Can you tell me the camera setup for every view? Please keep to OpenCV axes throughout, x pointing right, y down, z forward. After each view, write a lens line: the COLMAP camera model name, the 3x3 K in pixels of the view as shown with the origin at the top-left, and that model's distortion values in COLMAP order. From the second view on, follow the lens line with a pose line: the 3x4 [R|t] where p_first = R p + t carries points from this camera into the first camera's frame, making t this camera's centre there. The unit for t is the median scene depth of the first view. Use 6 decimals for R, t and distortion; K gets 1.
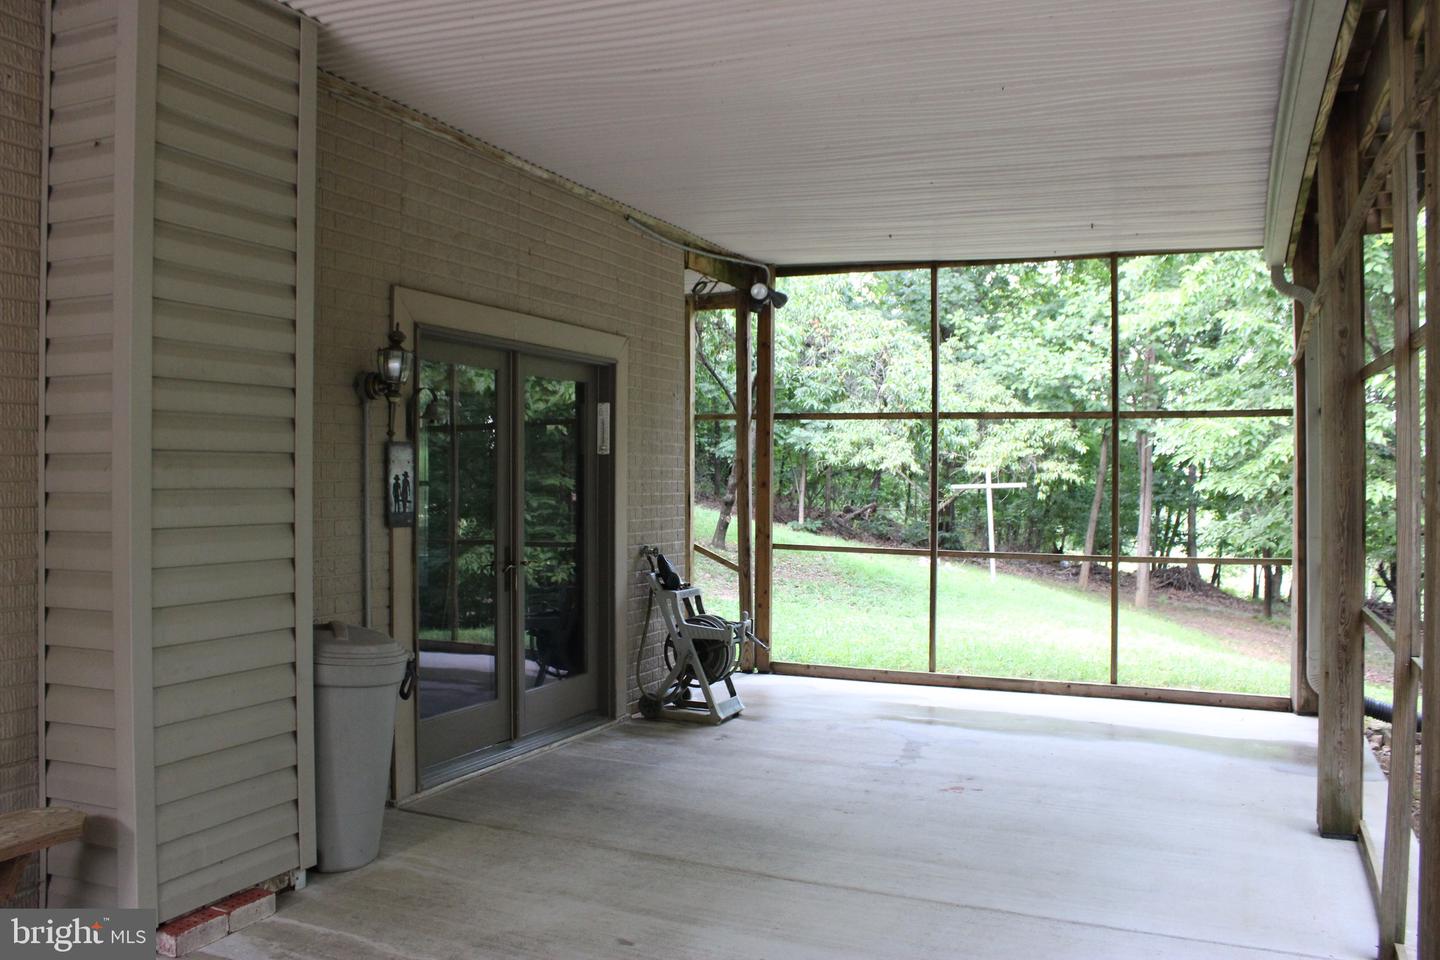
lens RADIAL K [[1208.2, 0, 711.3], [0, 1208.2, 480.1], [0, 0, 1]] dist [-0.158773, 0.122315]
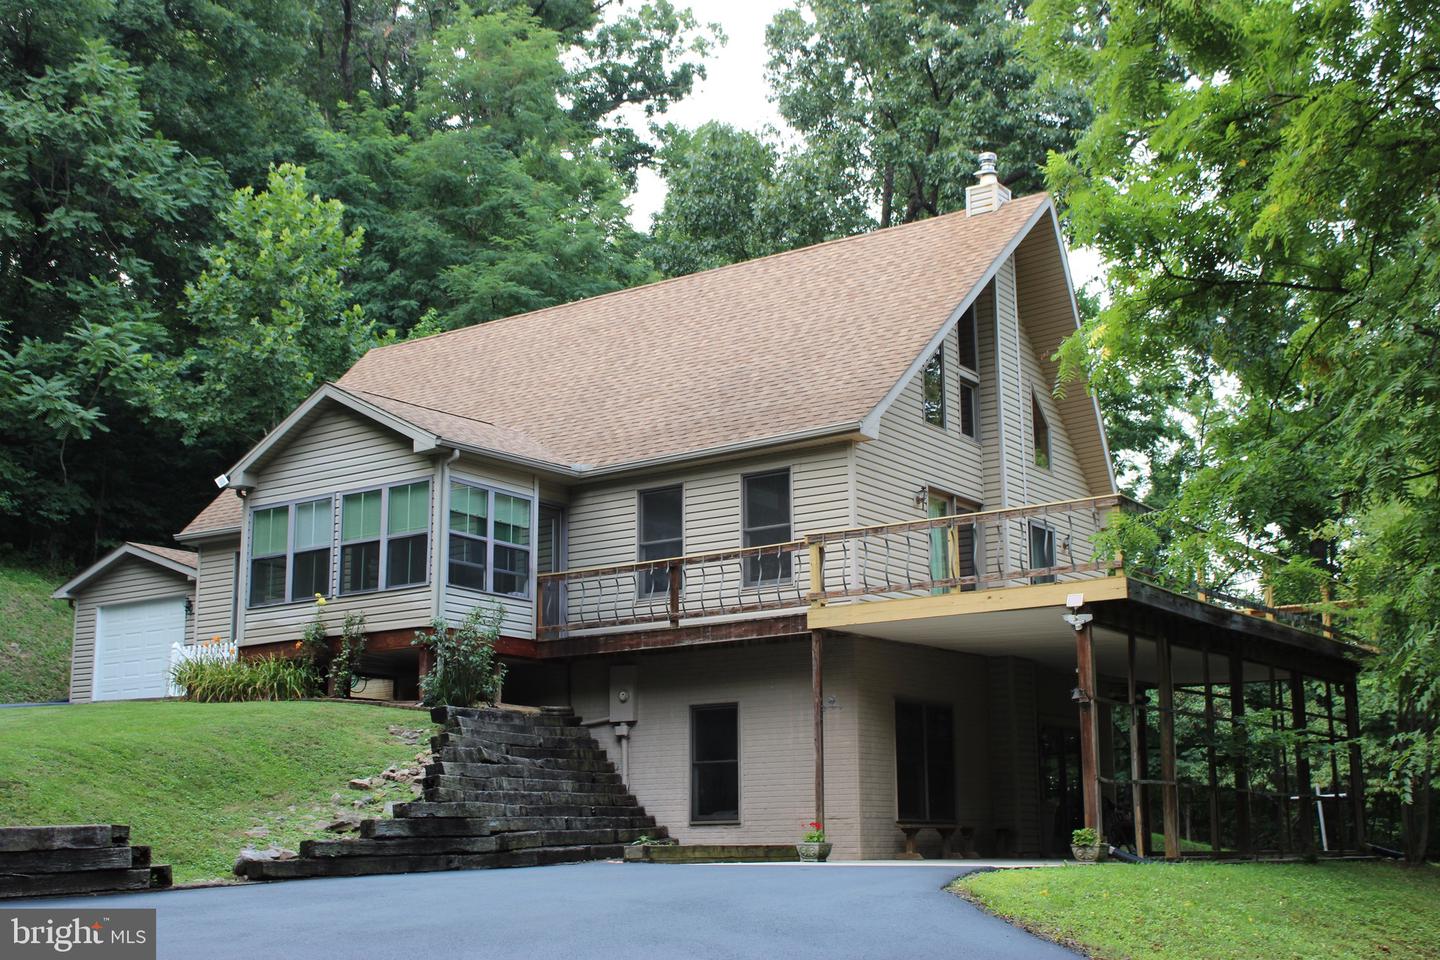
lens RADIAL K [[1806.2, 0, 715.4], [0, 1806.2, 468.6], [0, 0, 1]] dist [-0.056428, 0.000000]
pose [[0.980173, -0.051296, -0.191389, -0.031768], [0.009432, 0.976893, -0.213519, 0.064525], [0.197920, 0.207480, 0.958008, -1.095698]]
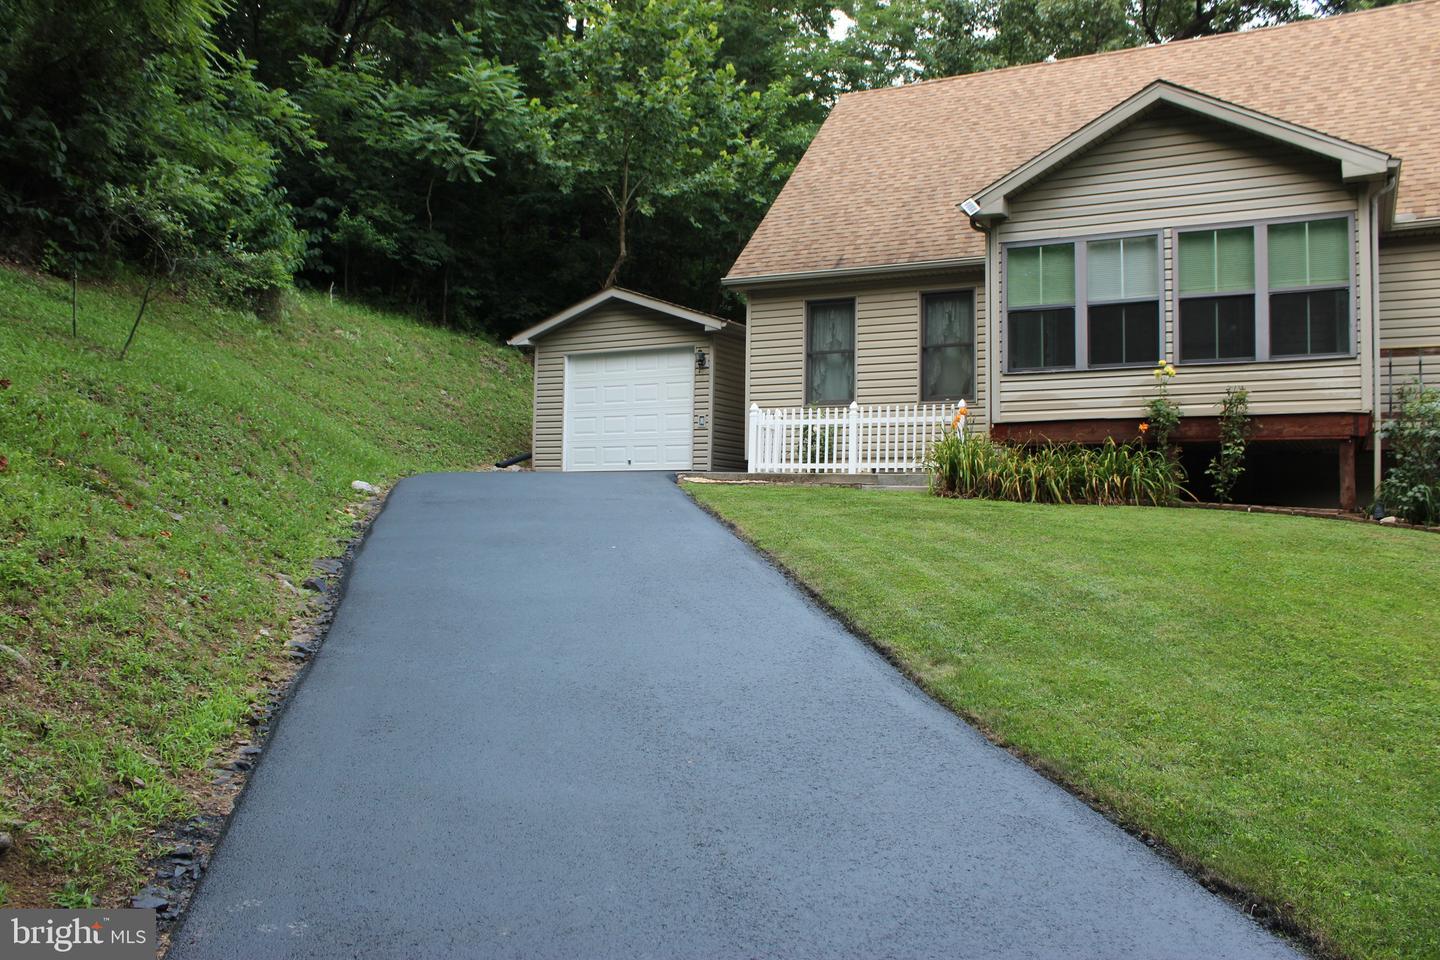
lens RADIAL K [[1208.2, 0, 701.0], [0, 1208.2, 468.2], [0, 0, 1]] dist [-0.158773, 0.122315]
pose [[0.994477, 0.009967, -0.104481, -0.672624], [-0.015228, 0.998649, -0.049675, -0.022665], [0.103844, 0.050992, 0.993286, -0.609300]]
